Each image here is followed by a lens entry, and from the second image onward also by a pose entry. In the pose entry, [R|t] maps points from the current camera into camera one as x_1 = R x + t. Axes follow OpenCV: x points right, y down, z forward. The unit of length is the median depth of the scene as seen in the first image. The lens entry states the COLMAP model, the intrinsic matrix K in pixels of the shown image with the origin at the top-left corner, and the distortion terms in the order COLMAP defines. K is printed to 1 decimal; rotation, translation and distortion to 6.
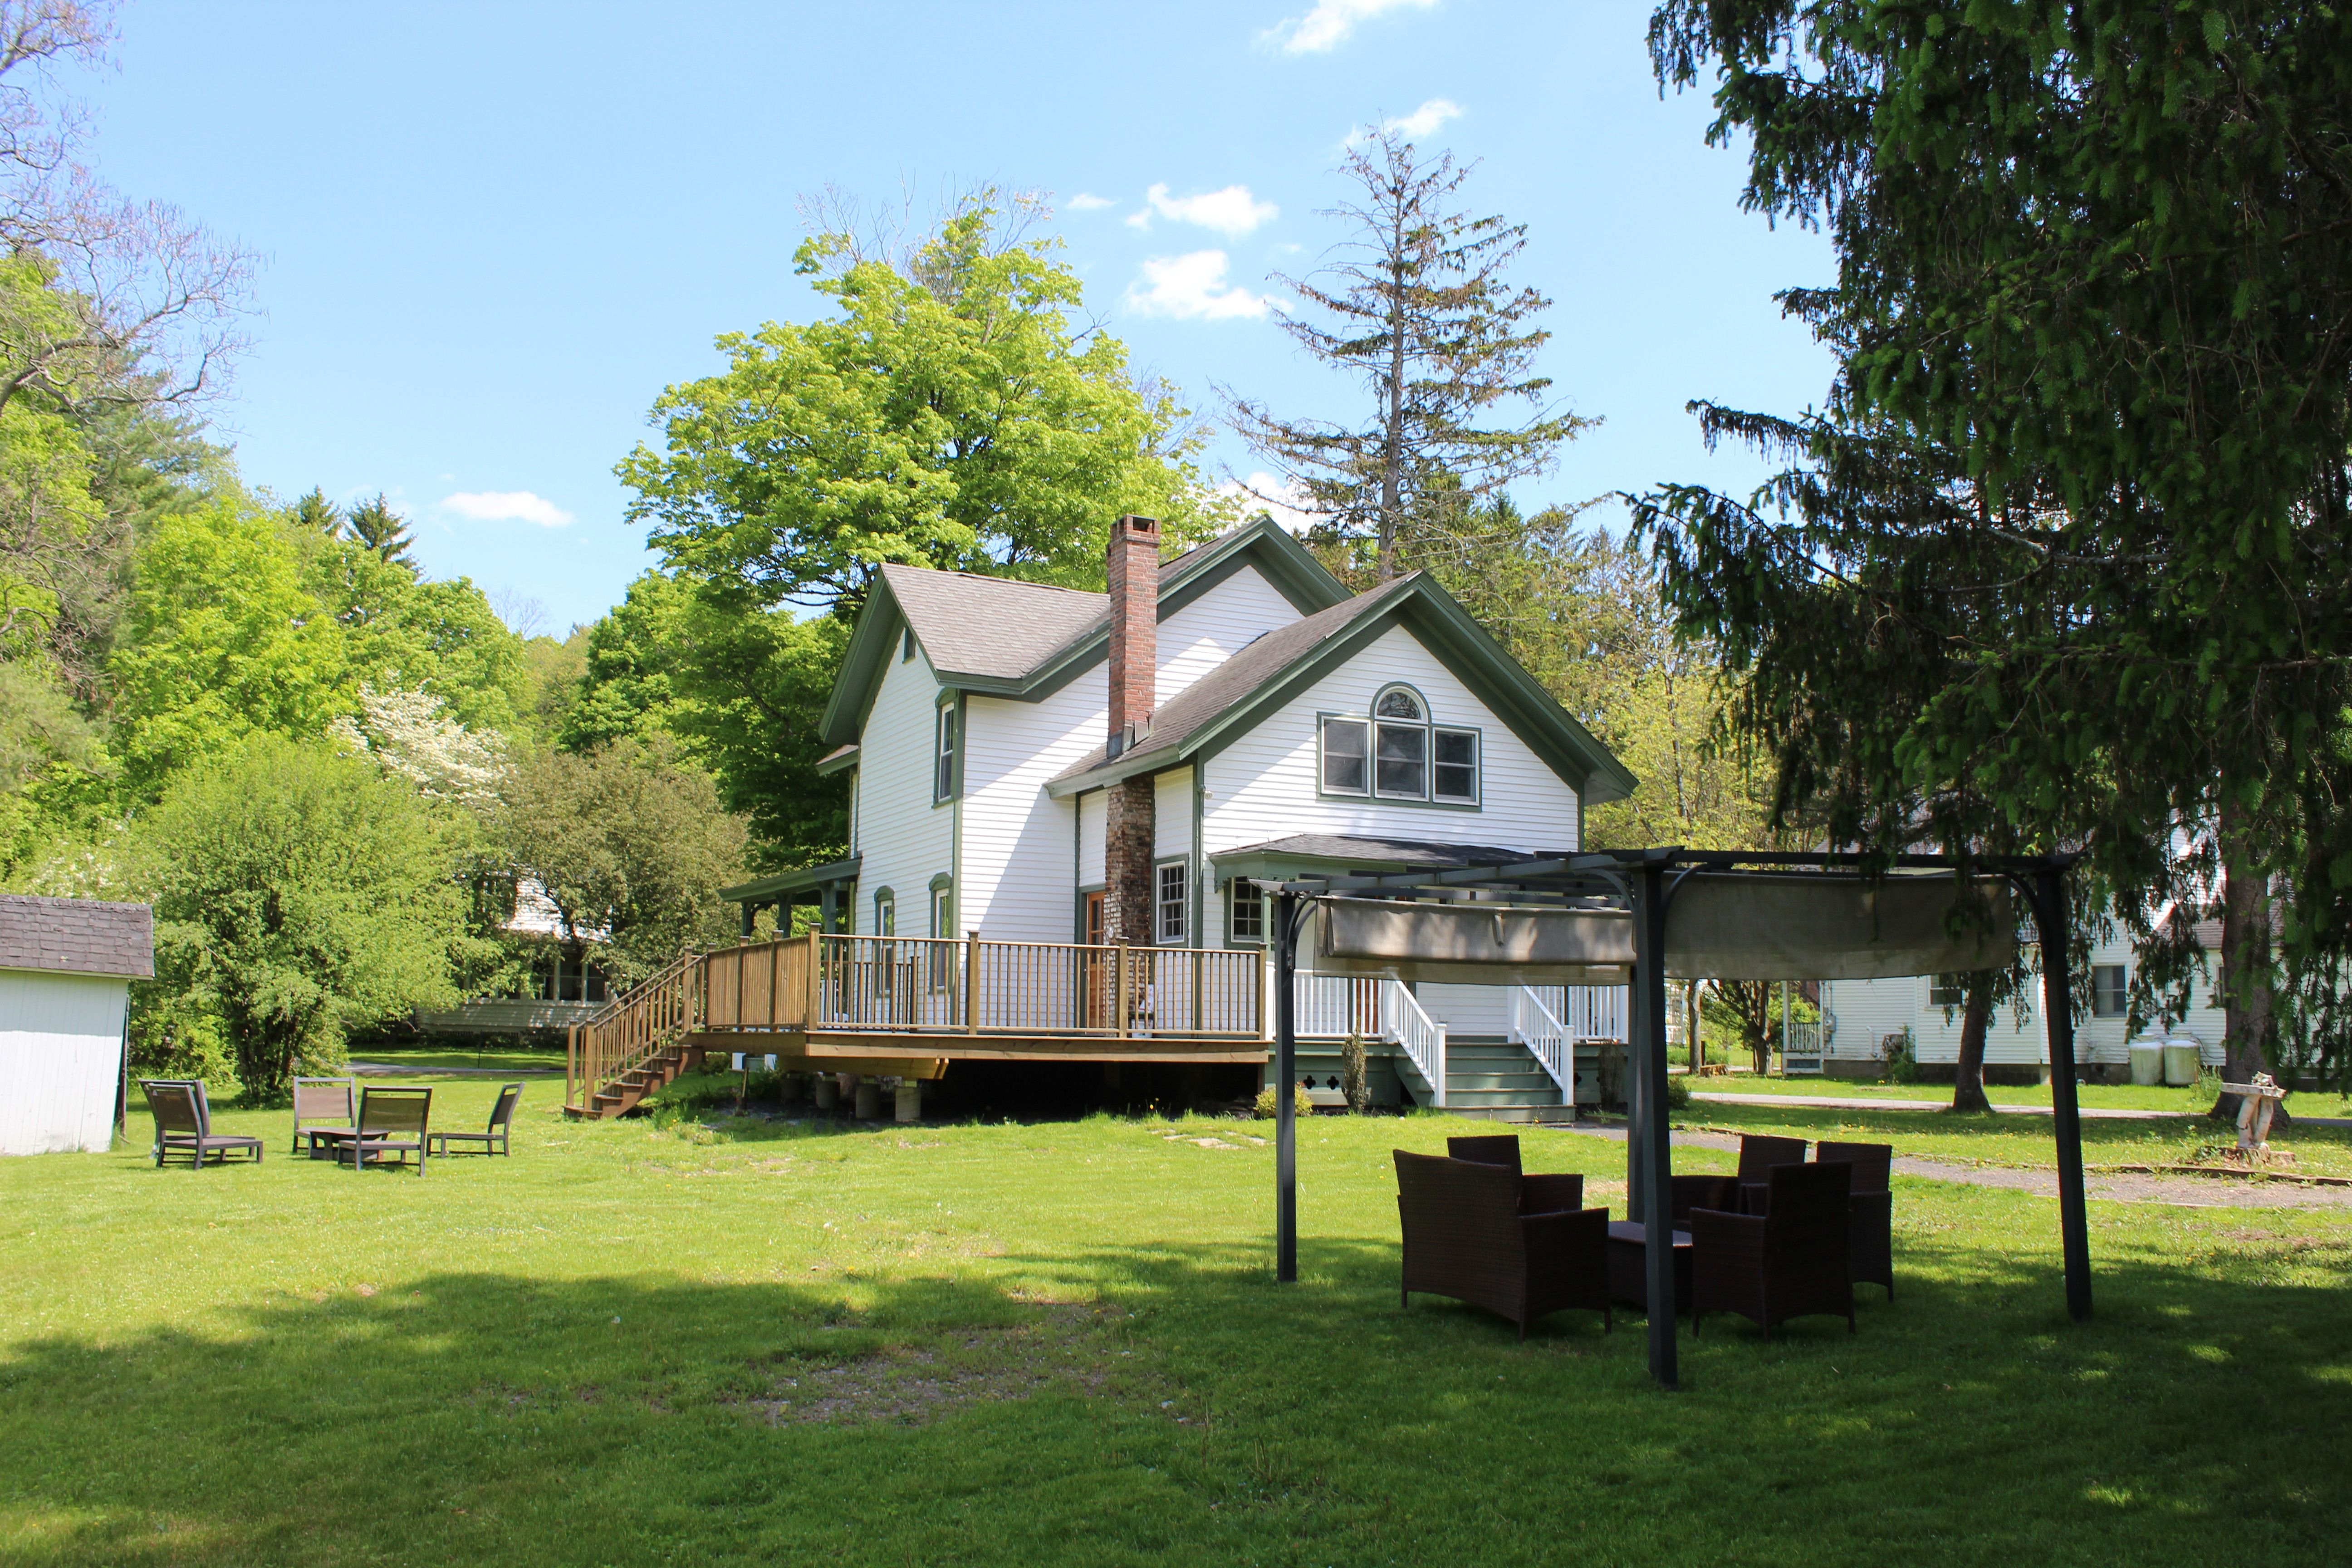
lens RADIAL K [[1967.1, 0, 1179.4], [0, 1967.1, 802.9], [0, 0, 1]] dist [-0.171371, 0.152557]
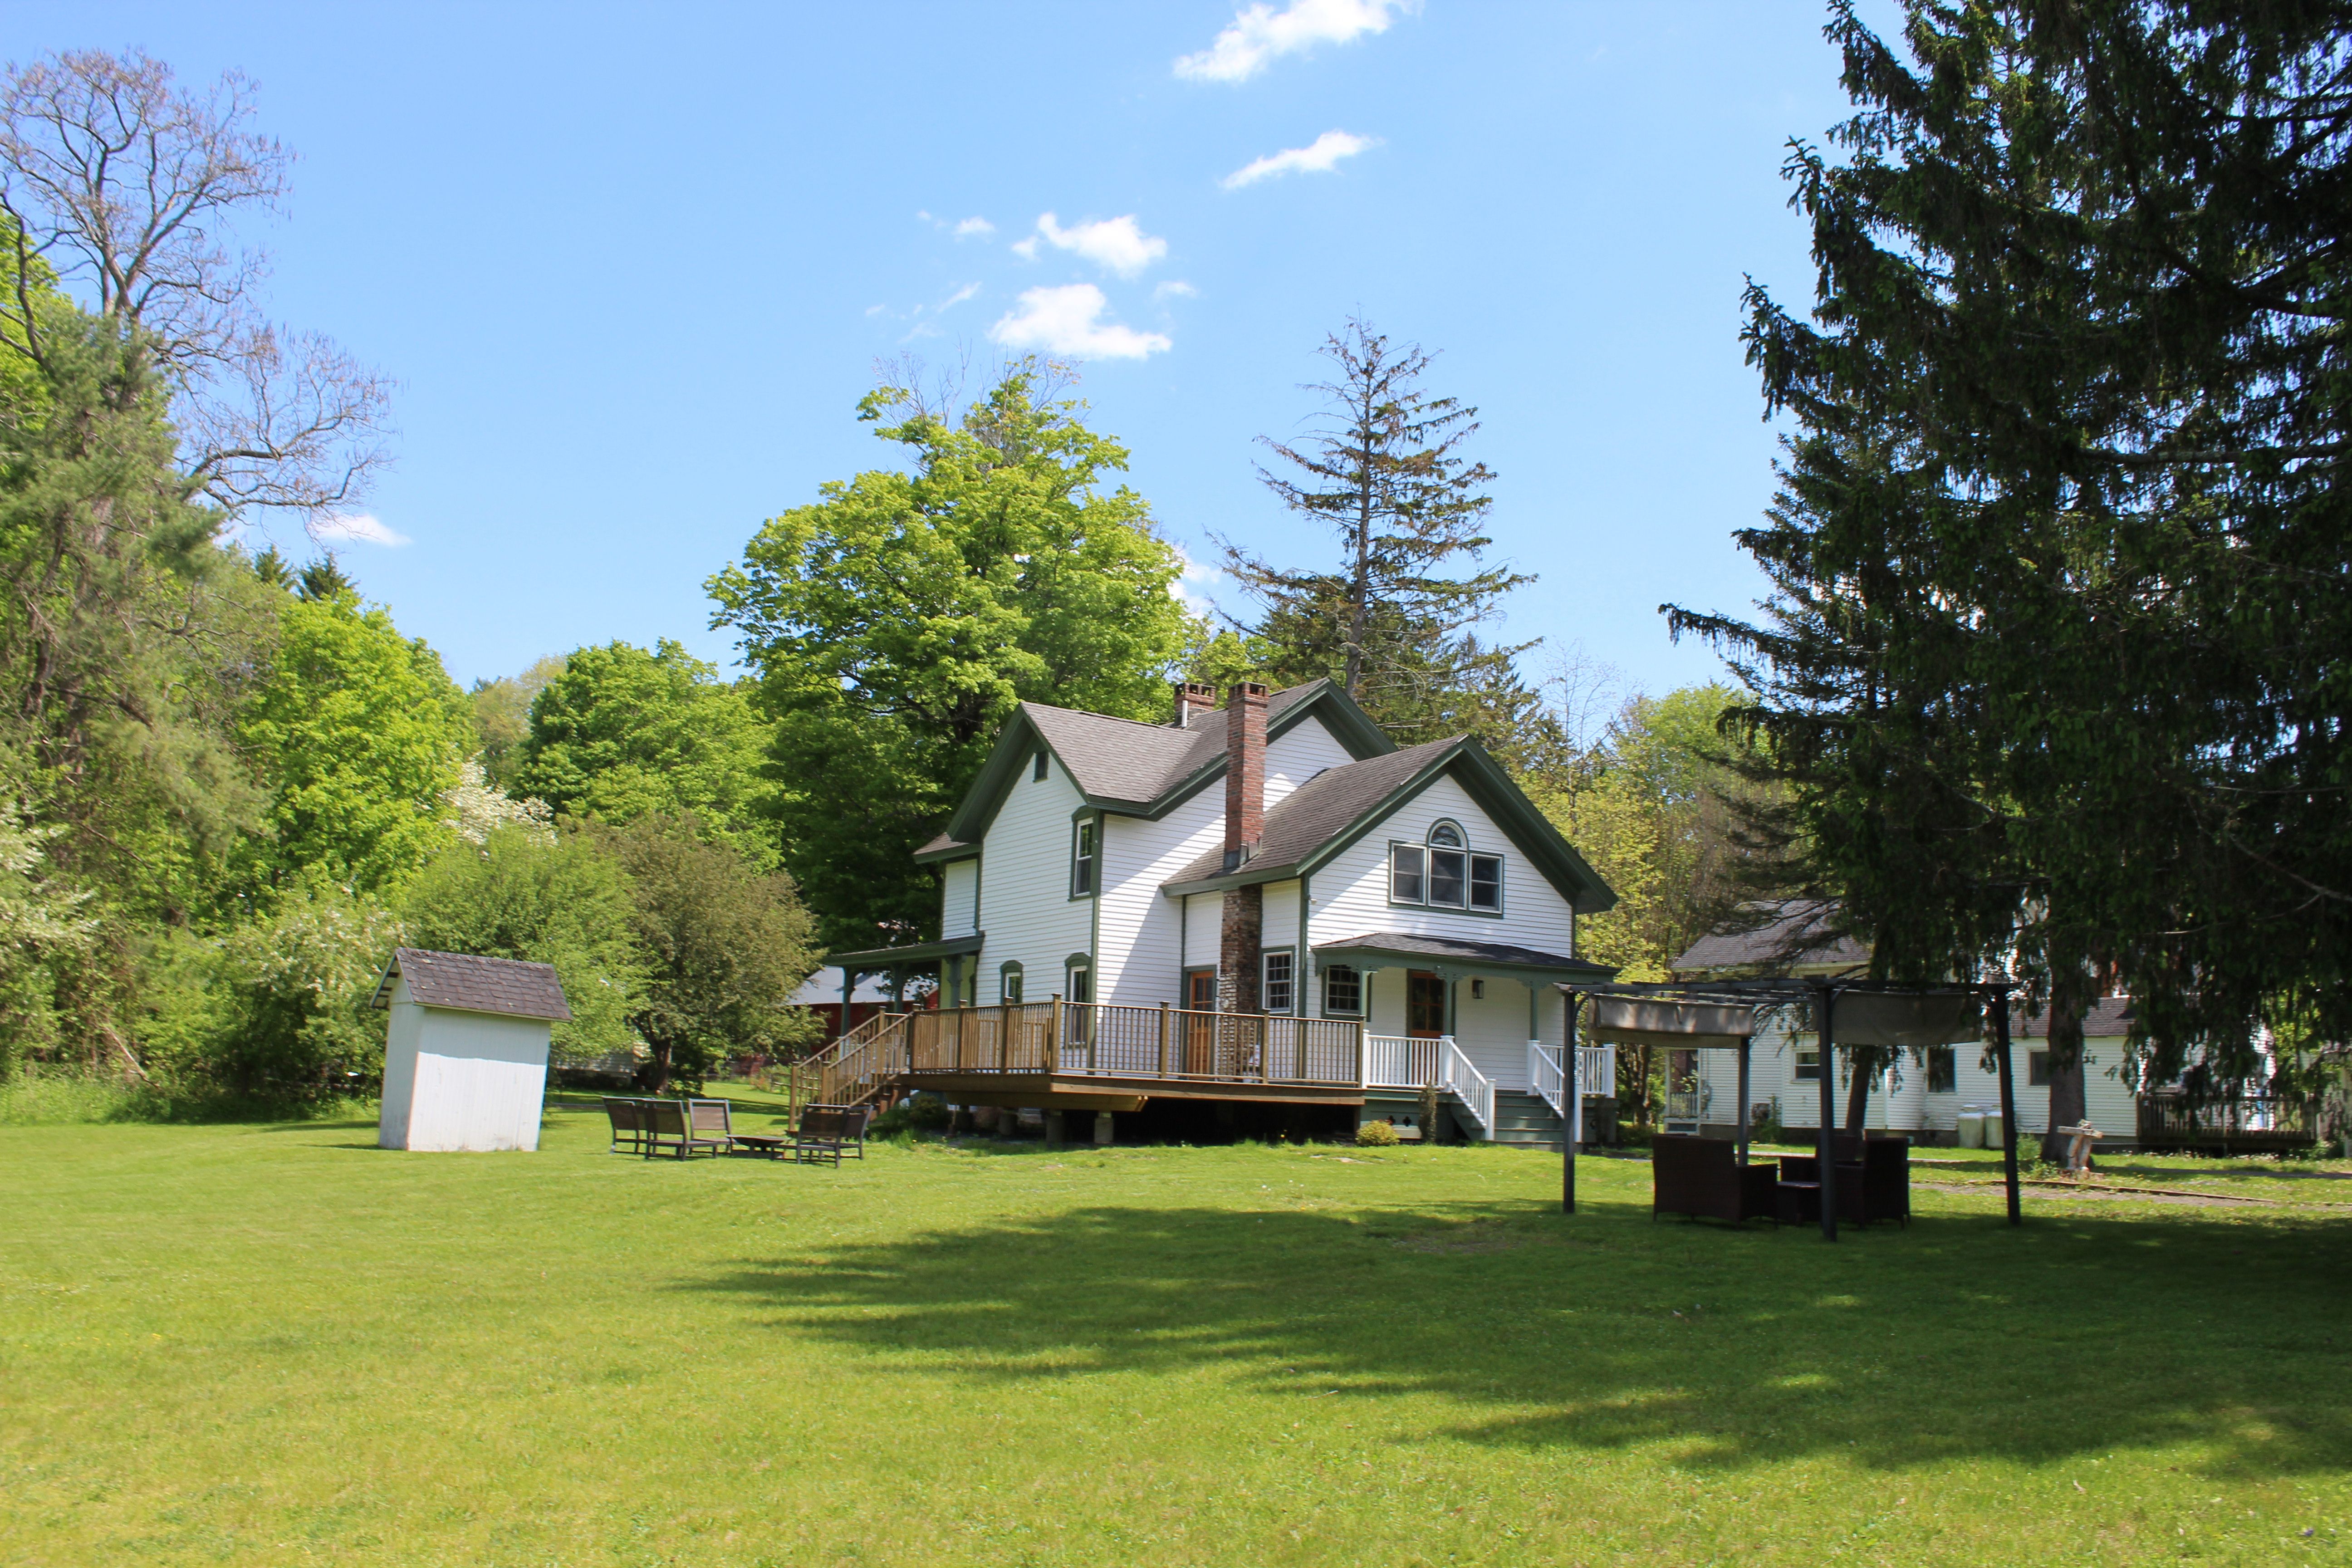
lens RADIAL K [[1967.1, 0, 1179.4], [0, 1967.1, 802.9], [0, 0, 1]] dist [-0.171371, 0.152557]
pose [[0.994870, 0.036837, 0.094215, -0.167355], [-0.033687, 0.998826, -0.034808, -0.017783], [-0.095386, 0.031456, 0.994943, -0.252261]]
